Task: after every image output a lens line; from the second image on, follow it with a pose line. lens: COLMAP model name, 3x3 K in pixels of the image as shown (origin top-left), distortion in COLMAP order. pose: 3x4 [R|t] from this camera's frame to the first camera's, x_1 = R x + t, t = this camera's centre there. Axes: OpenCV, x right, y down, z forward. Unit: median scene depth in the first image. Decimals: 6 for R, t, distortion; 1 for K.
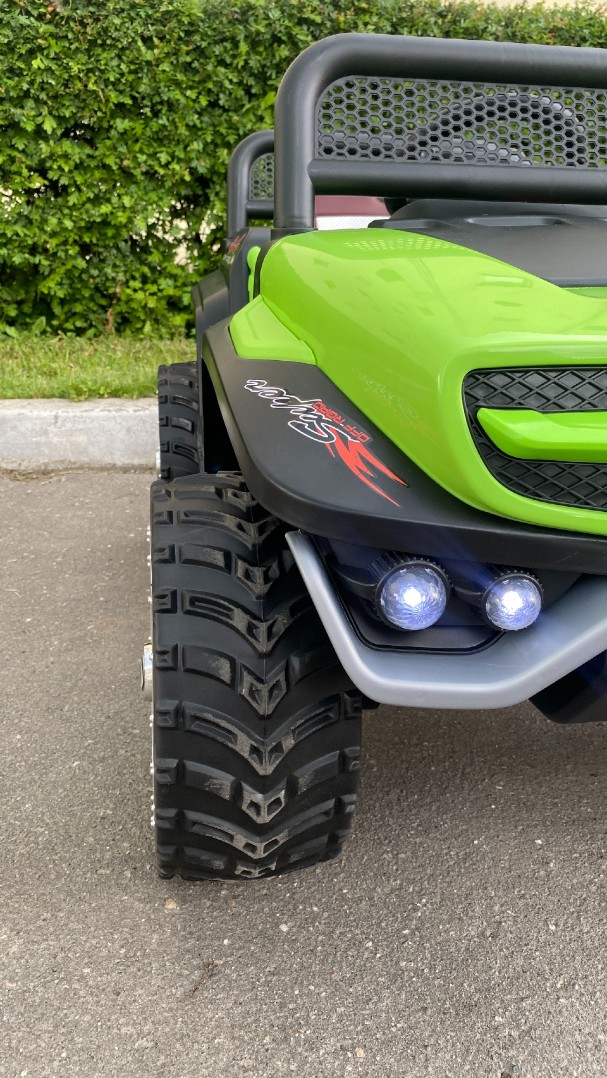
lens RADIAL K [[835.2, 0, 310.6], [0, 835.2, 529.7], [0, 0, 1]] dist [-0.004087, 0.012084]
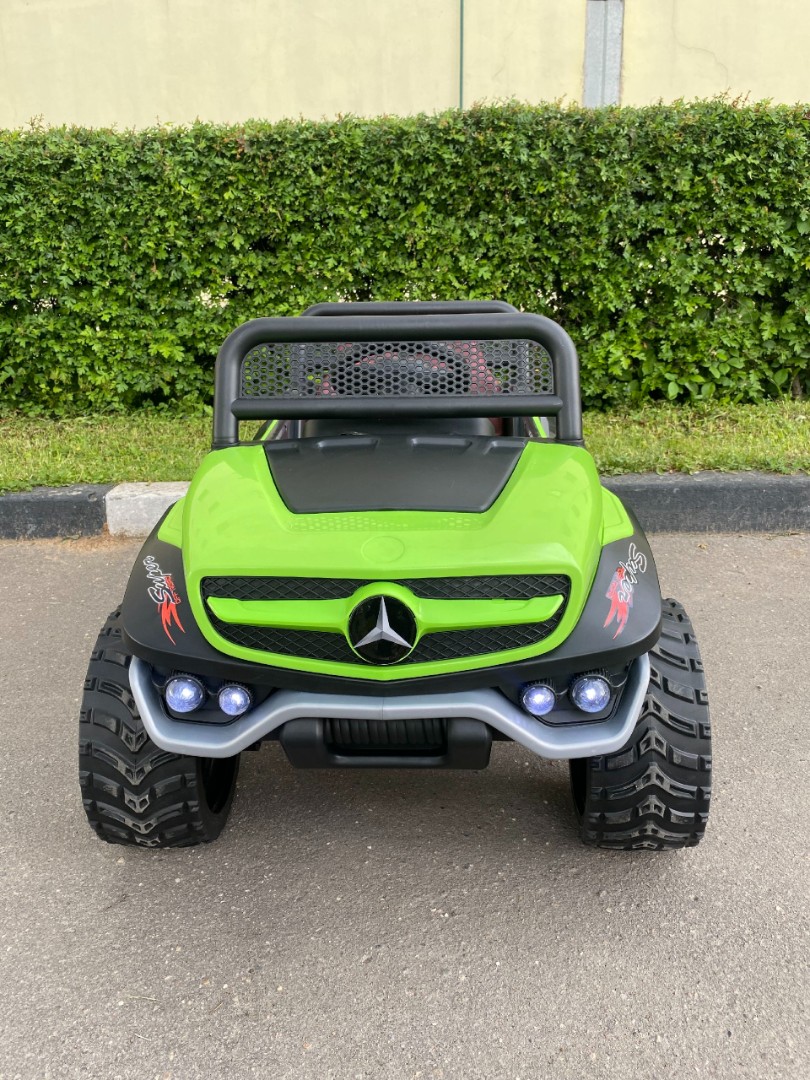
lens RADIAL K [[829.9, 0, 404.2], [0, 829.9, 531.0], [0, 0, 1]] dist [-0.003372, 0.005435]
pose [[0.980644, 0.019451, -0.194829, 0.164659], [-0.024102, 0.999478, -0.021530, -0.043637], [0.194309, 0.025808, 0.980601, -0.124392]]
